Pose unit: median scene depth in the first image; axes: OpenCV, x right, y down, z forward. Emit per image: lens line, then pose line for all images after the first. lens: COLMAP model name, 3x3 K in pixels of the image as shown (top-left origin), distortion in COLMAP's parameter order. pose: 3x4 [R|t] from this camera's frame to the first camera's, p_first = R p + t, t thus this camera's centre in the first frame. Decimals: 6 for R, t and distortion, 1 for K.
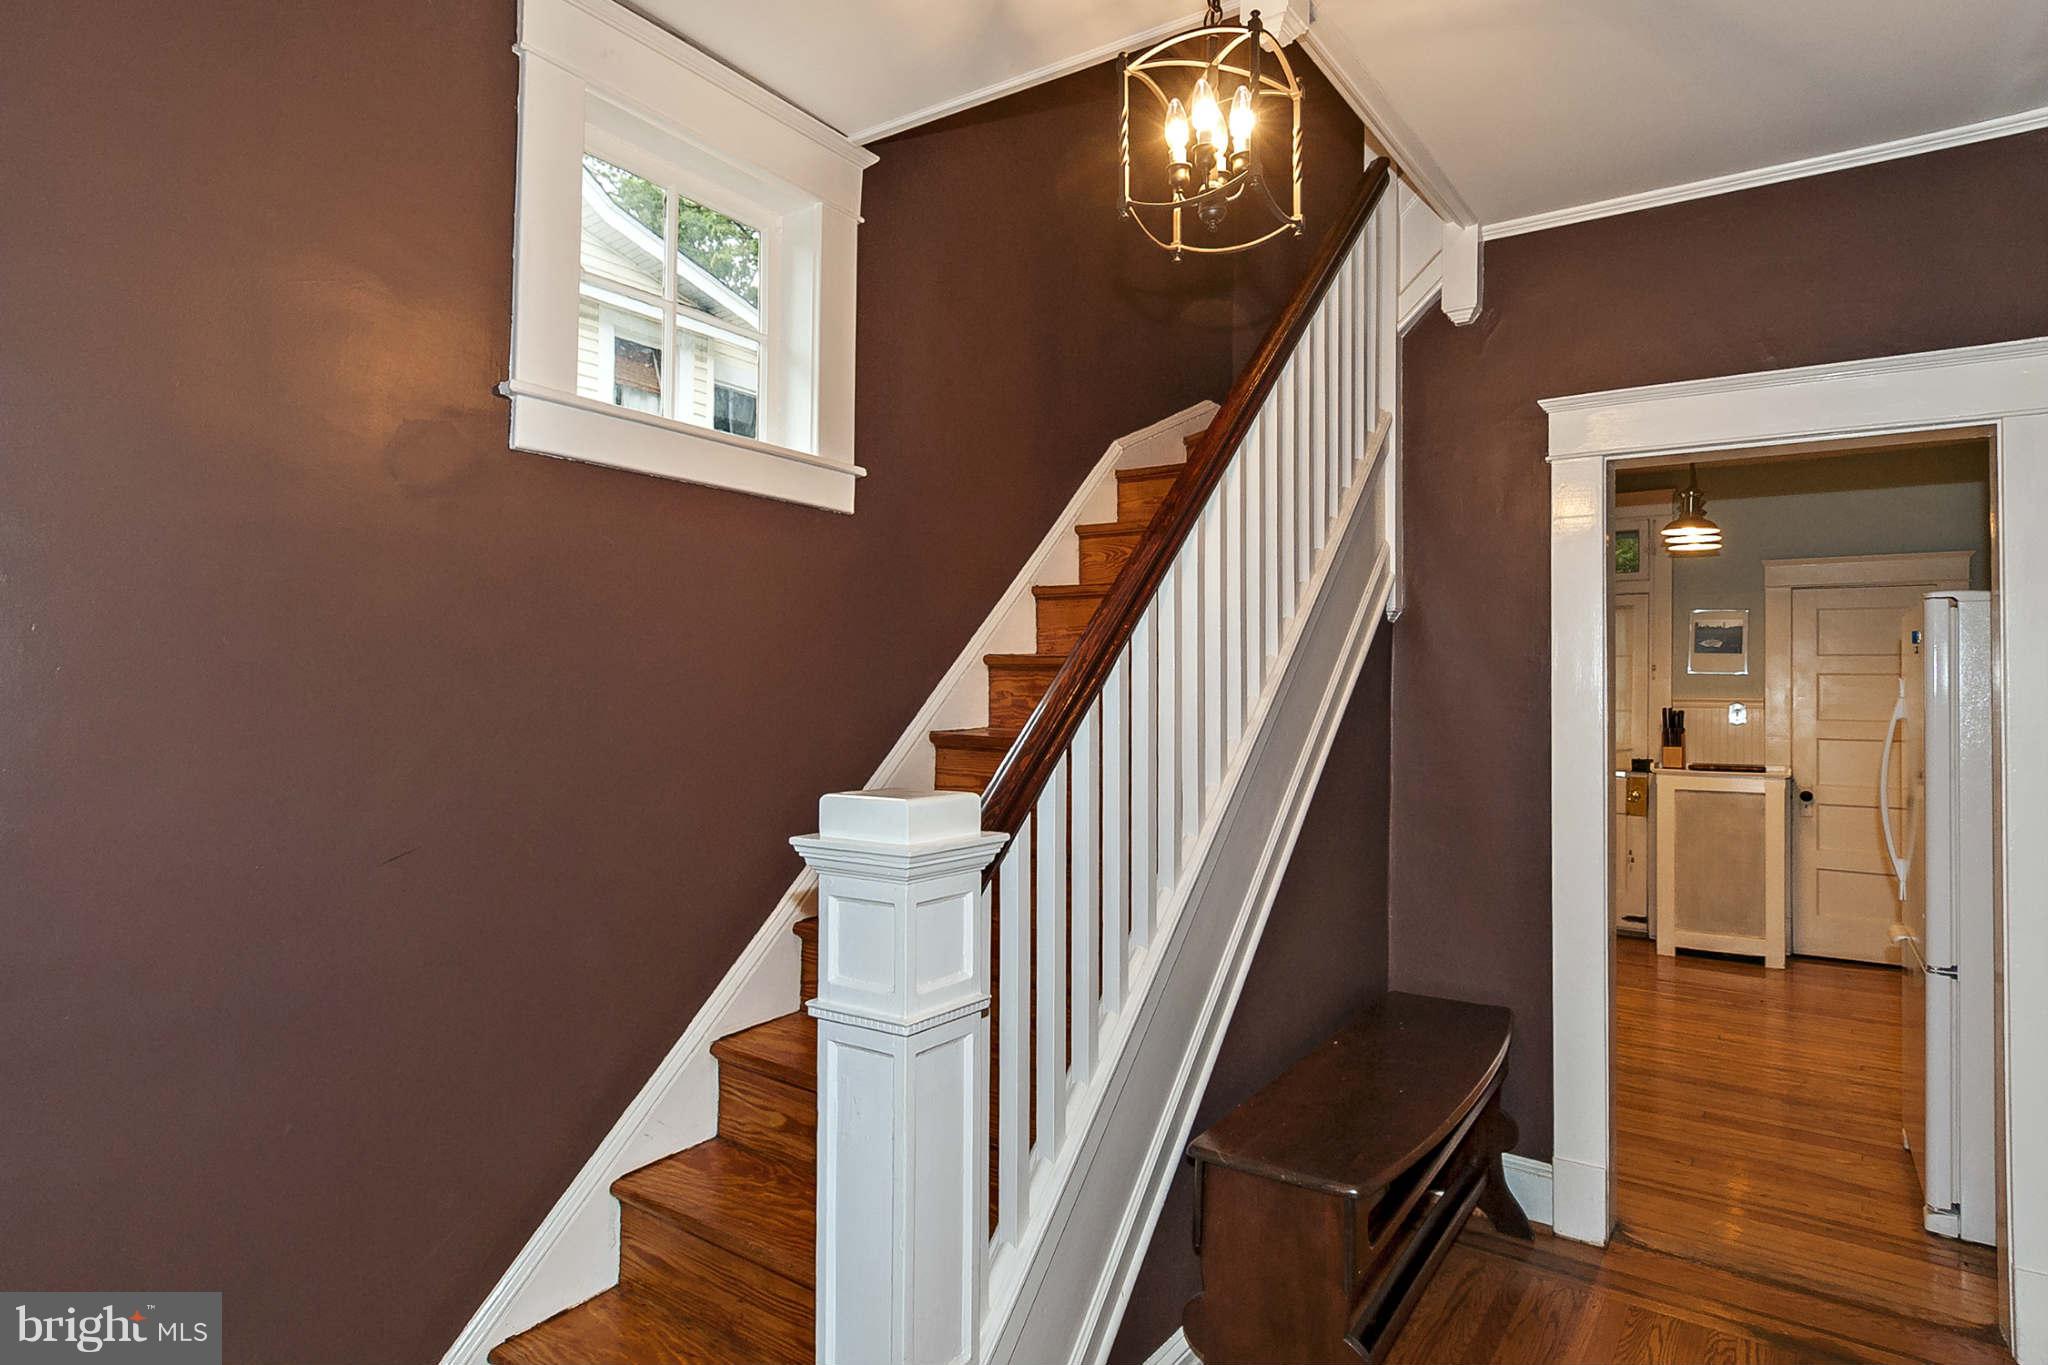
lens RADIAL K [[1095.3, 0, 1024.0], [0, 1095.3, 682.5], [0, 0, 1]] dist [0.000525, -0.000026]
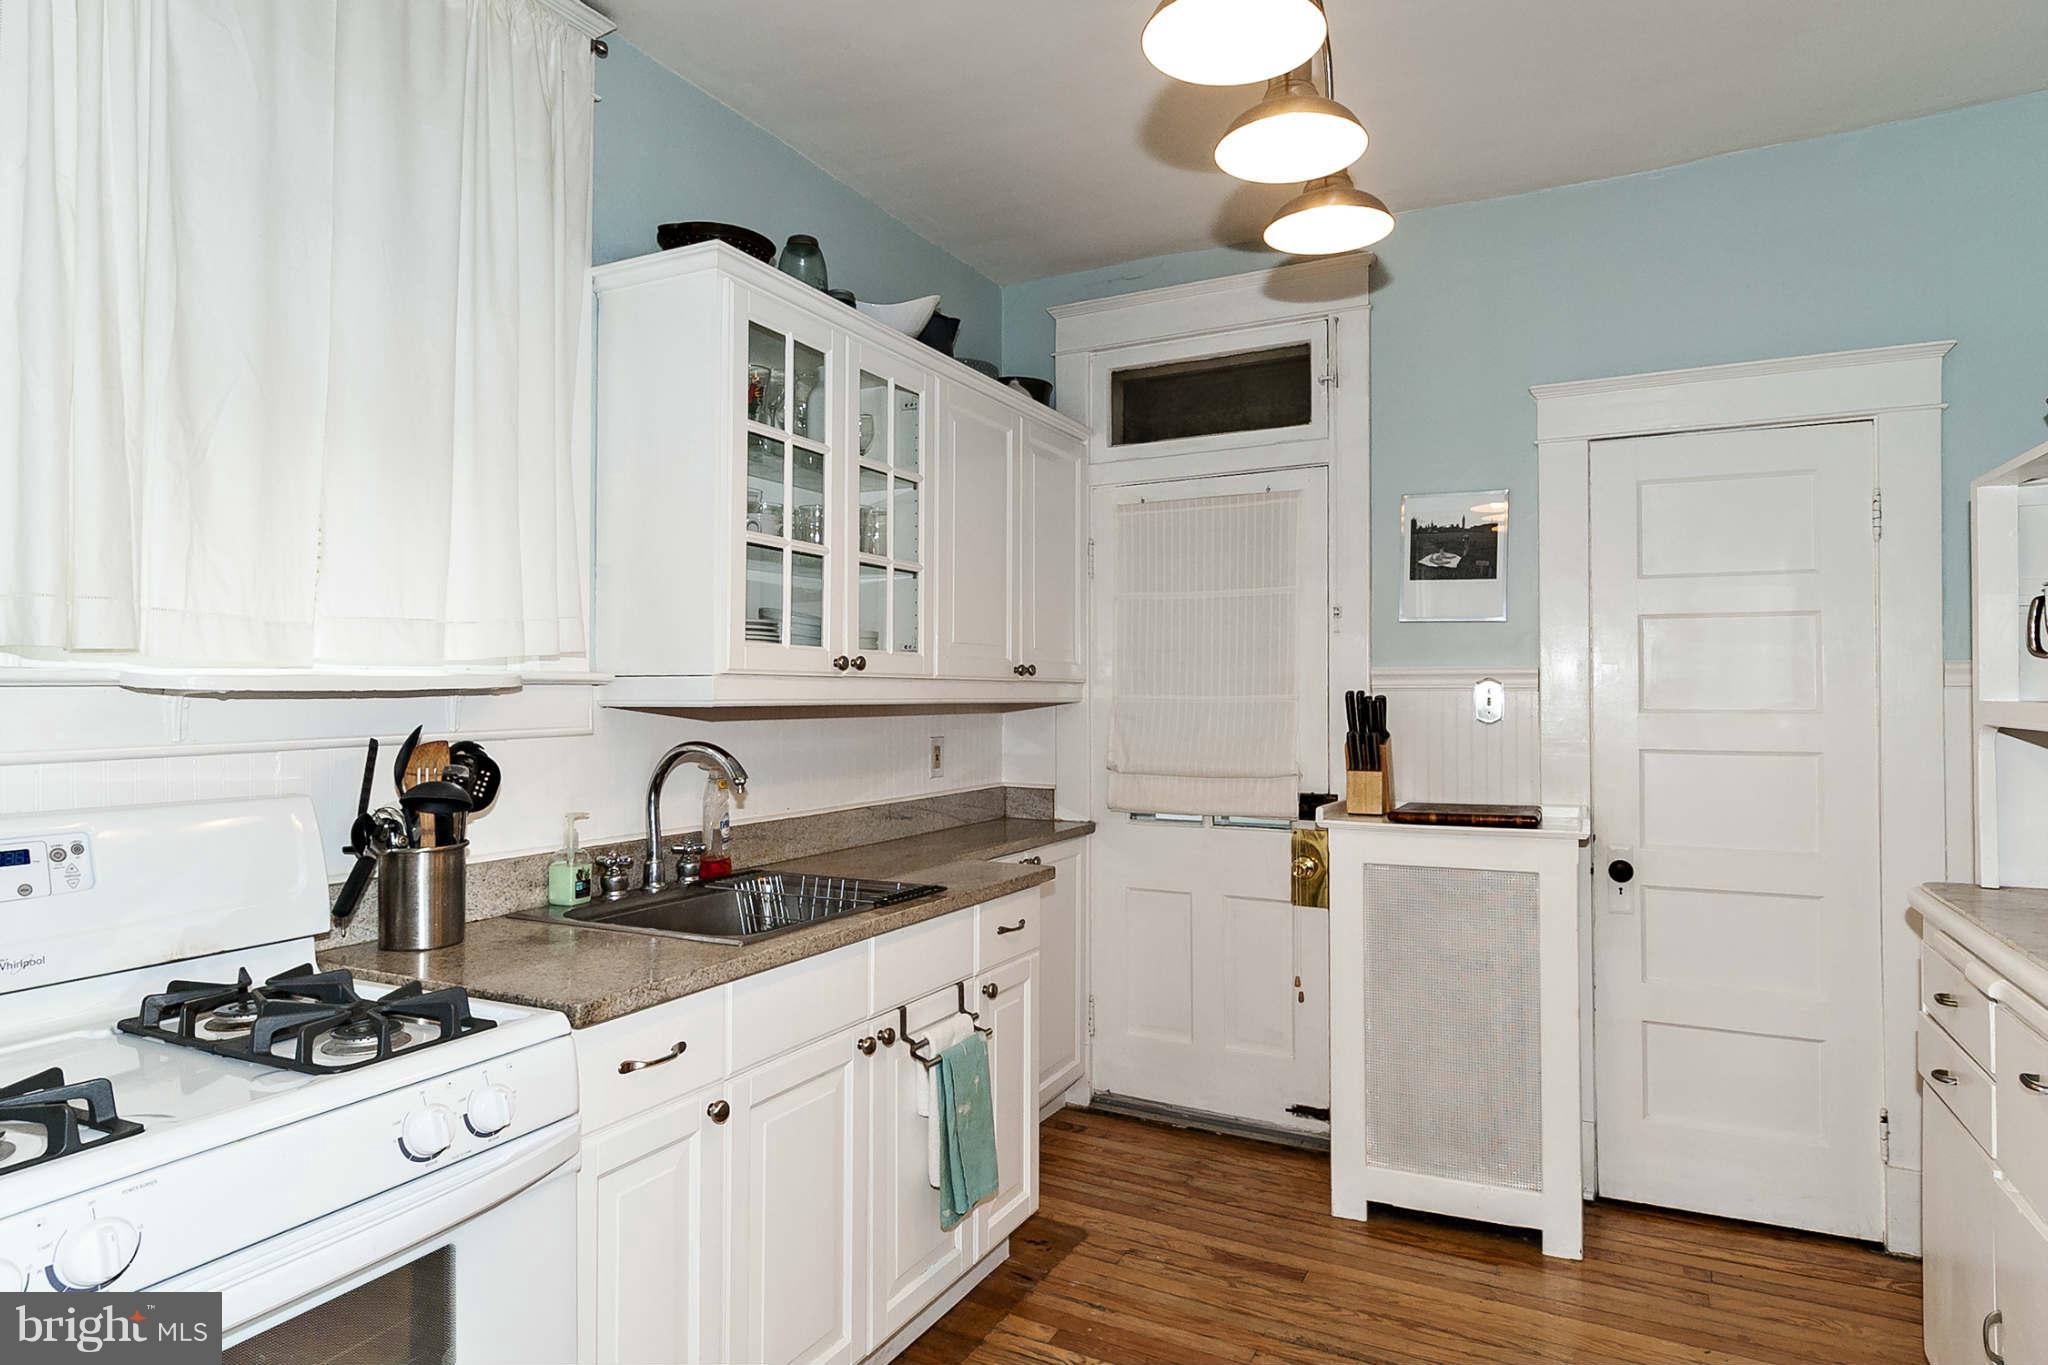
lens RADIAL K [[1095.3, 0, 1024.0], [0, 1095.3, 682.5], [0, 0, 1]] dist [0.000525, -0.000026]
pose [[0.990879, -0.000849, 0.134749, 0.381934], [0.002481, 0.999926, -0.011942, 0.025605], [-0.134729, 0.012168, 0.990808, 0.546549]]
